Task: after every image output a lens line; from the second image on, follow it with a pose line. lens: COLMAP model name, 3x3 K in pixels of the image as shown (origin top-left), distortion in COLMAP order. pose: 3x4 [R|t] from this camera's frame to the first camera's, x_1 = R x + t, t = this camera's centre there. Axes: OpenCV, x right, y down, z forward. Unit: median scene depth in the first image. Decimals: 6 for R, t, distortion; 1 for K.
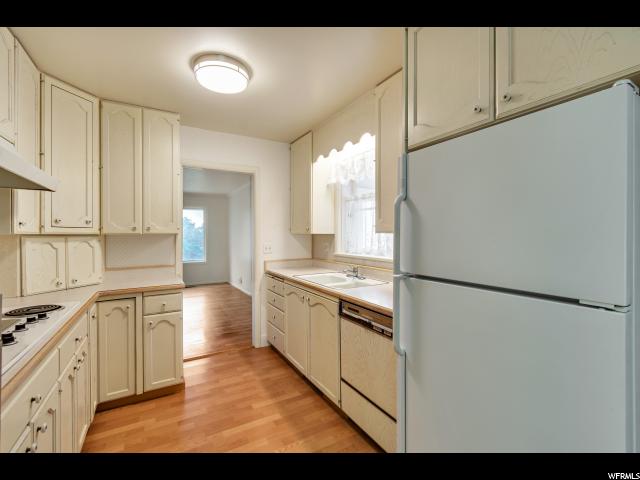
lens RADIAL K [[288.2, 0, 321.0], [0, 288.2, 235.7], [0, 0, 1]] dist [0.000546, -0.000314]
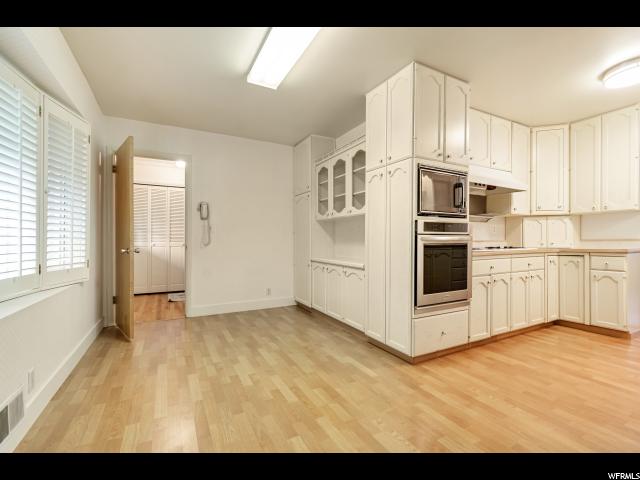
lens RADIAL K [[289.3, 0, 322.2], [0, 289.3, 241.5], [0, 0, 1]] dist [0.002177, 0.000059]
pose [[-0.033694, 0.004938, -0.999420, 0.809185], [-0.000542, 0.999988, 0.004959, 0.134672], [0.999432, 0.000708, -0.033691, -0.238479]]
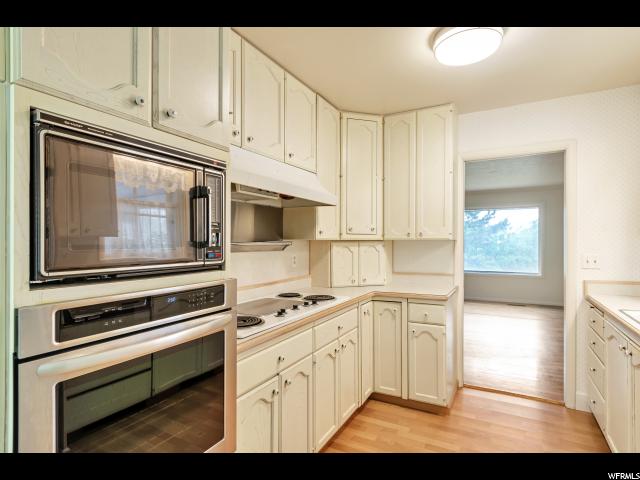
lens RADIAL K [[340.5, 0, 322.4], [0, 340.5, 244.0], [0, 0, 1]] dist [0.001695, -0.000456]
pose [[0.520392, 0.009140, -0.853879, 0.227036], [-0.001953, 0.999953, 0.009513, -0.001611], [0.853925, -0.003283, 0.520385, 0.135812]]
